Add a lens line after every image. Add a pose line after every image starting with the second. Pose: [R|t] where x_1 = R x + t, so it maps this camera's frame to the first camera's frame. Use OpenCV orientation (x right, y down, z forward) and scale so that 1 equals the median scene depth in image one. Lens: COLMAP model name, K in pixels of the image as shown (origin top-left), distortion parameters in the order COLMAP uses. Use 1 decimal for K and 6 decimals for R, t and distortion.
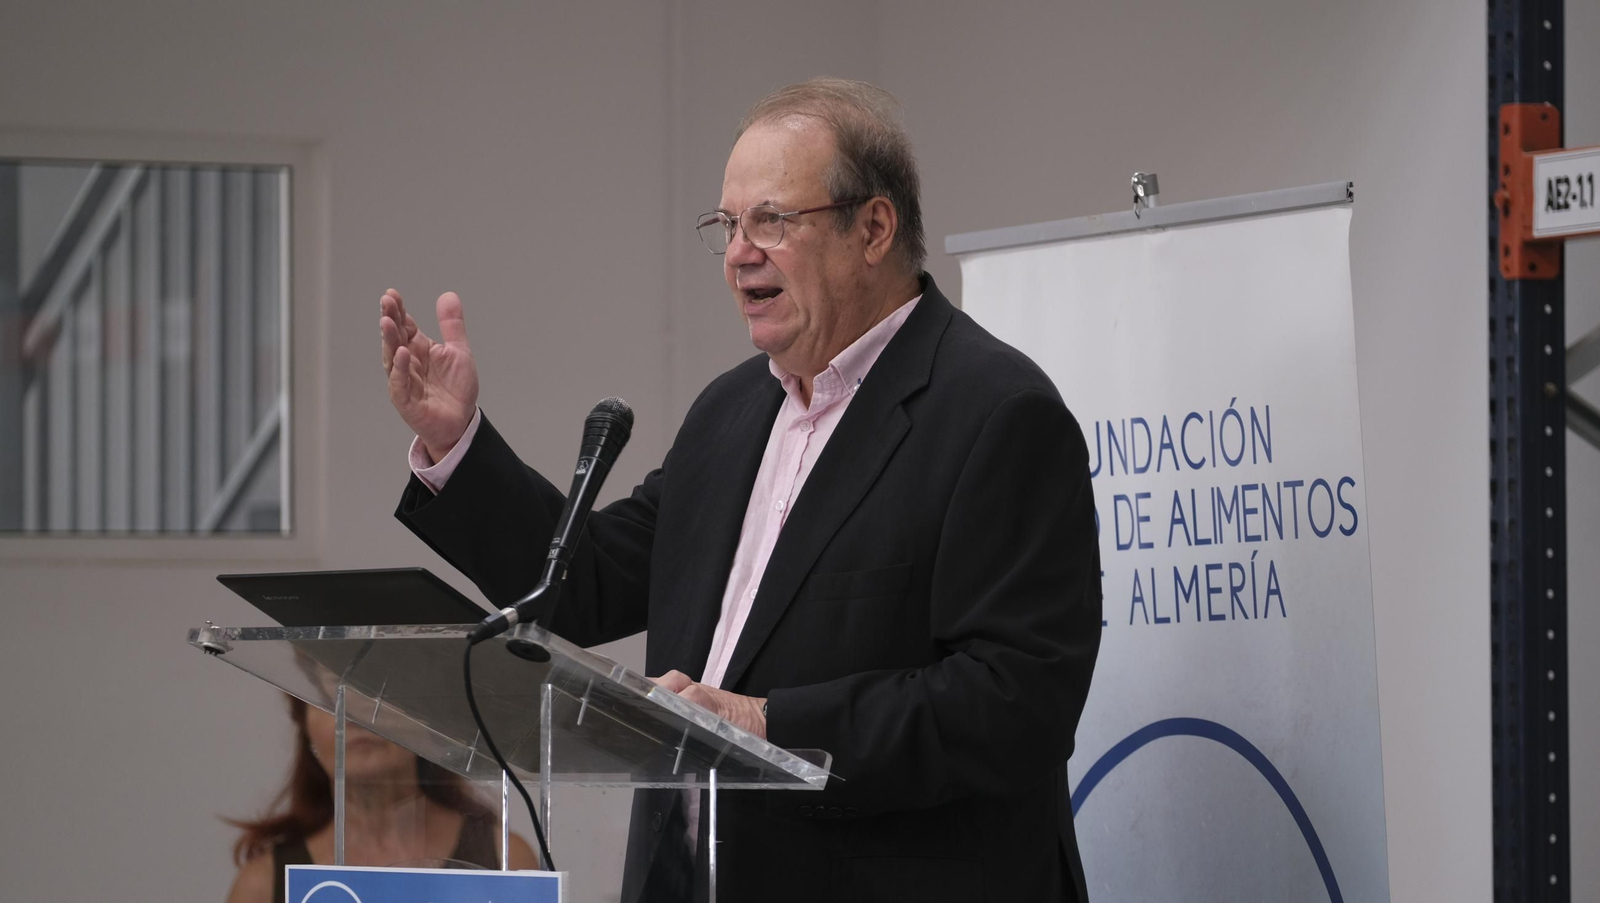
lens RADIAL K [[8664.6, 0, 800.5], [0, 8664.6, 450.9], [0, 0, 1]] dist [0.072511, 0.000000]
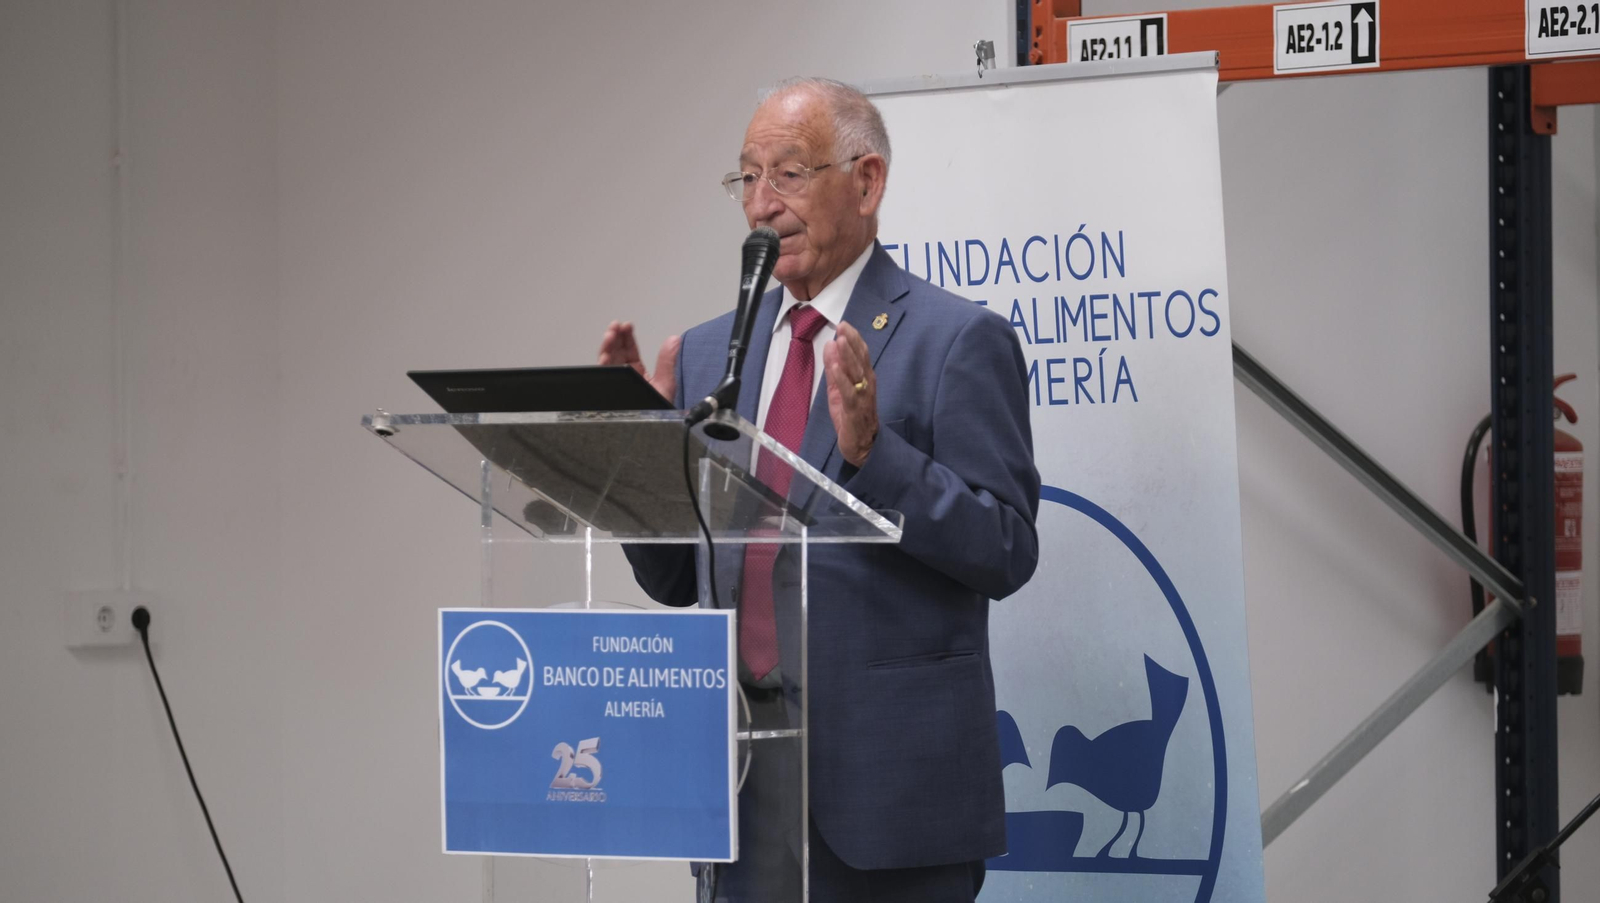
lens RADIAL K [[8301.7, 0, 798.5], [0, 8301.7, 451.3], [0, 0, 1]] dist [0.463526, 0.000000]
pose [[0.964512, -0.005708, 0.263979, -0.302686], [-0.001167, 0.999664, 0.025878, -0.004419], [-0.264038, -0.025268, 0.964181, -0.133242]]
